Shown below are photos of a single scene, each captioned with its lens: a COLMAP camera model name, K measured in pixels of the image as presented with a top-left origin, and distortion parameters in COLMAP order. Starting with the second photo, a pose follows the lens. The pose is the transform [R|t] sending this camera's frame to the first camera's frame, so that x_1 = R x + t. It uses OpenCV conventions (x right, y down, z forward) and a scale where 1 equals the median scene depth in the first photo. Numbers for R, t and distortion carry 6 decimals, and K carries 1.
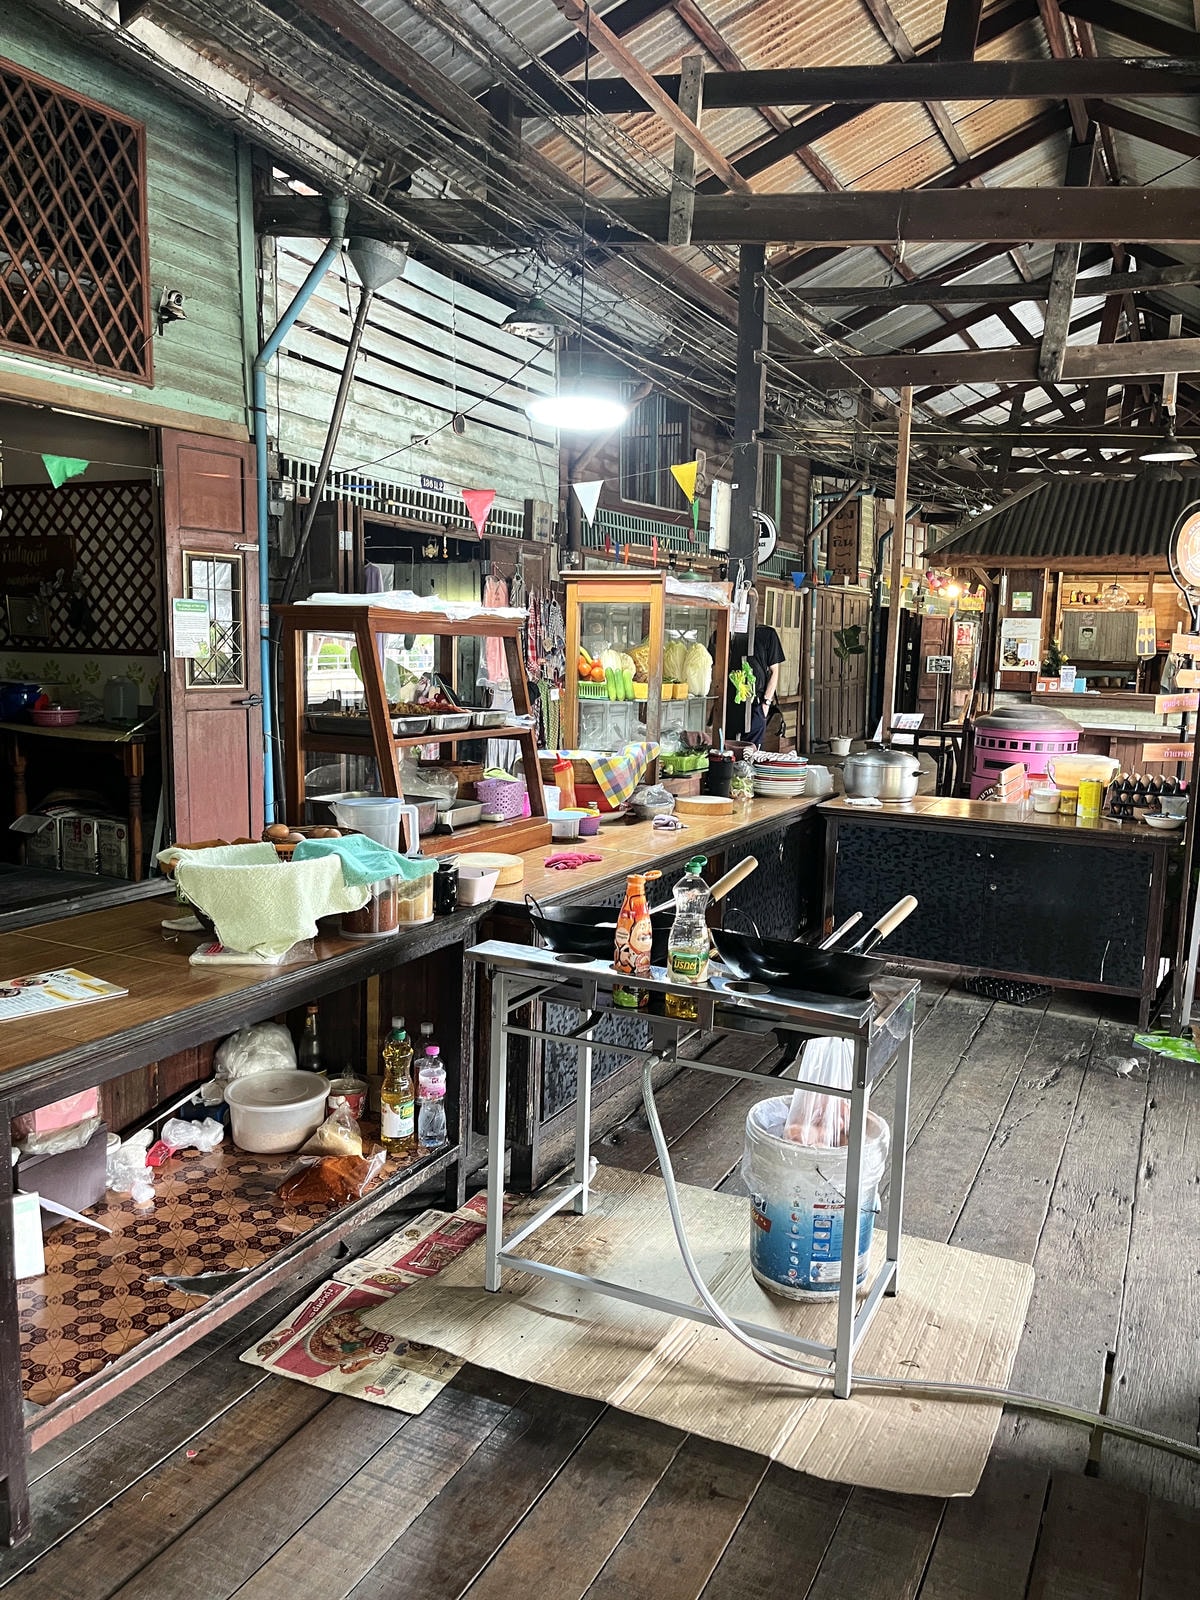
lens RADIAL K [[1234.0, 0, 590.4], [0, 1234.0, 812.4], [0, 0, 1]] dist [0.042114, -0.044359]
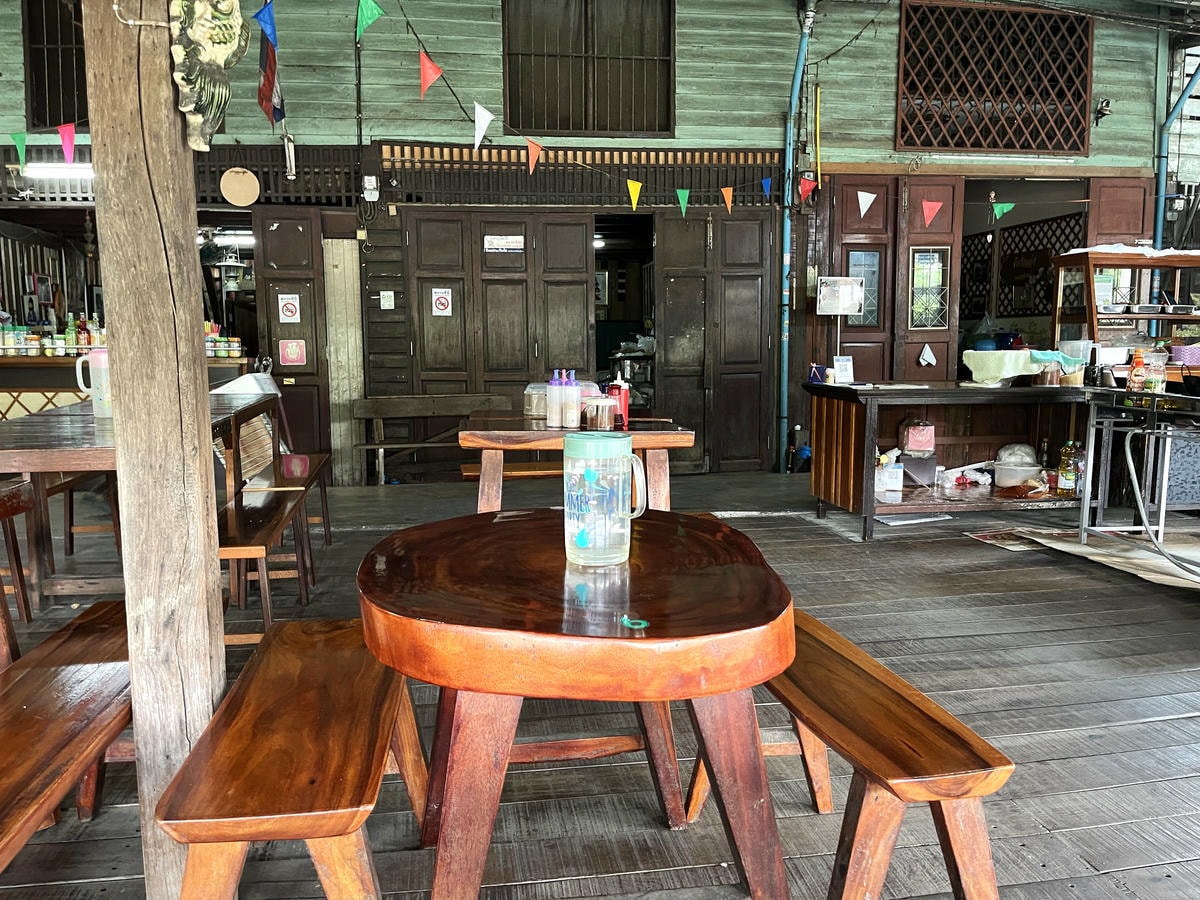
lens RADIAL K [[925.5, 0, 595.1], [0, 925.5, 448.8], [0, 0, 1]] dist [0.042114, -0.044359]
pose [[0.594657, 0.072468, -0.800707, 0.323014], [-0.098687, 0.994977, 0.016759, 0.117295], [0.797899, 0.069054, 0.598822, -0.323241]]
